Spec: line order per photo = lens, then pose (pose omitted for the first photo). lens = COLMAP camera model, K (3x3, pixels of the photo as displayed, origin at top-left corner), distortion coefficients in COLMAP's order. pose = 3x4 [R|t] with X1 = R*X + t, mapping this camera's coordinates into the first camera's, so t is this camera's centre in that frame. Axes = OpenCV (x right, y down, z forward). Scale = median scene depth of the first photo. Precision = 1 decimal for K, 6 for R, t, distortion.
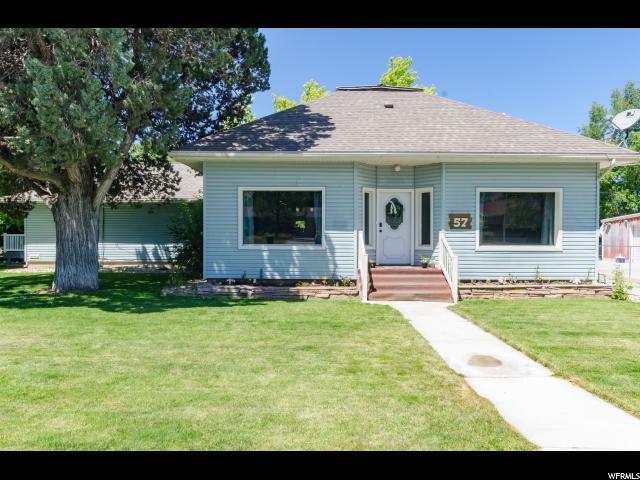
lens RADIAL K [[442.9, 0, 320.0], [0, 442.9, 240.0], [0, 0, 1]] dist [0.001614, 0.001752]
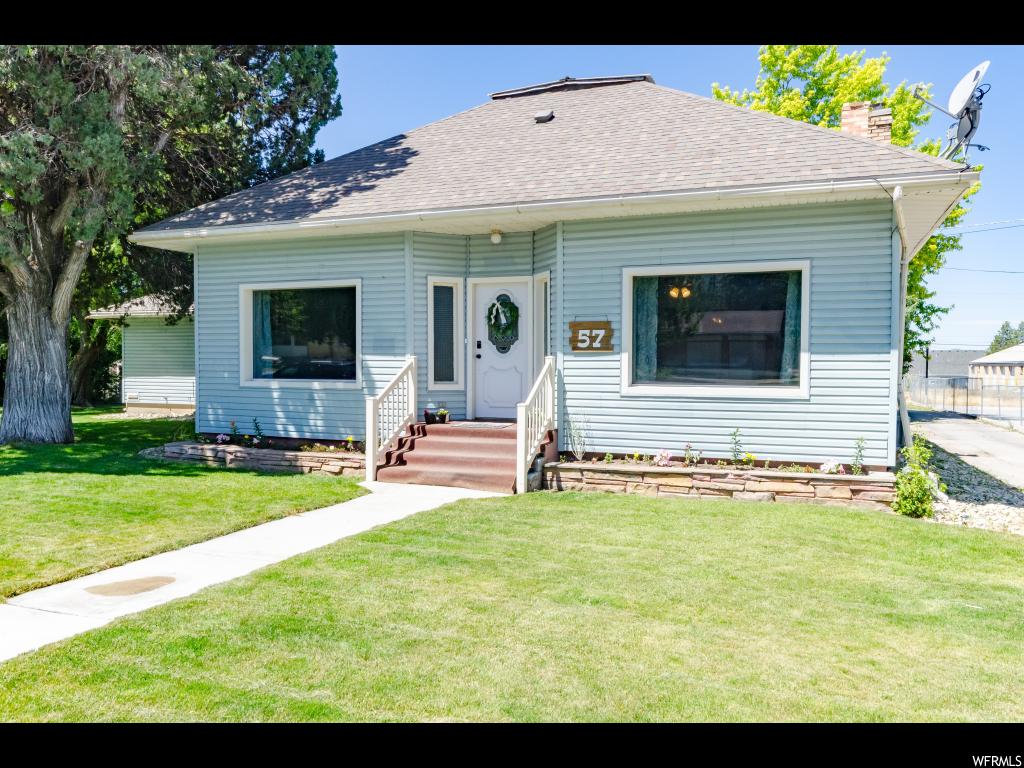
lens RADIAL K [[794.7, 0, 491.2], [0, 794.7, 382.1], [0, 0, 1]] dist [0.005436, 0.001629]
pose [[0.920921, 0.009876, -0.389624, 0.563259], [-0.006996, 0.999937, 0.008809, 0.002690], [0.389686, -0.005387, 0.920932, 0.124117]]
